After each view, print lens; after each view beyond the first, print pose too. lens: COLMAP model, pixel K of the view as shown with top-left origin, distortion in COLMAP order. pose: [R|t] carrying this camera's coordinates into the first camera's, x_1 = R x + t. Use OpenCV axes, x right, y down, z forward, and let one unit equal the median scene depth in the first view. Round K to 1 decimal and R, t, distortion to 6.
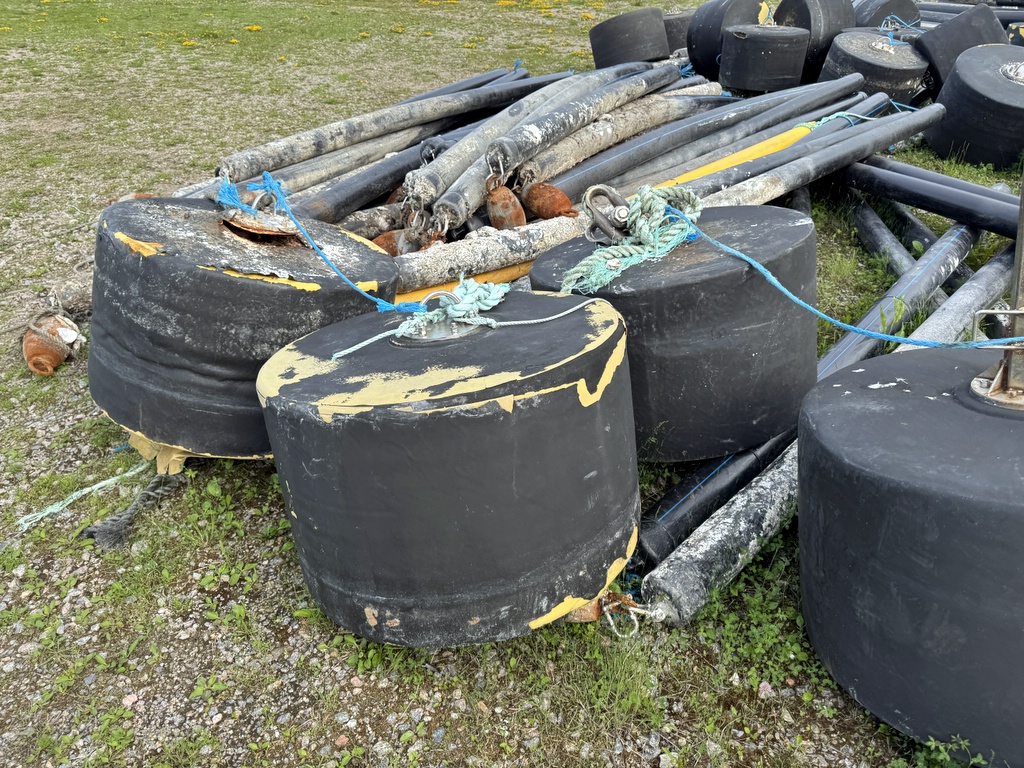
lens RADIAL K [[720.1, 0, 511.2], [0, 720.1, 376.7], [0, 0, 1]] dist [0.044277, -0.051125]
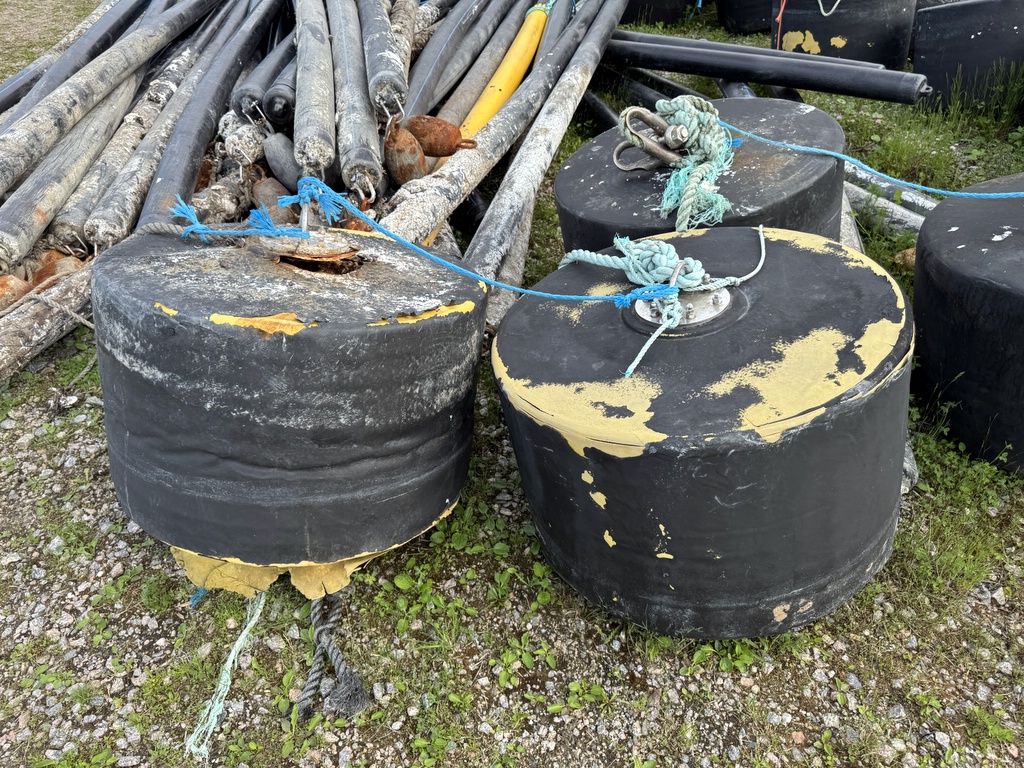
lens RADIAL K [[720.1, 0, 513.3], [0, 720.1, 380.5], [0, 0, 1]] dist [0.044277, -0.051125]
pose [[0.835292, -0.350467, 0.423627, -0.720120], [0.289143, 0.935362, 0.203704, -0.232189], [-0.467636, -0.047664, 0.882635, 0.305491]]
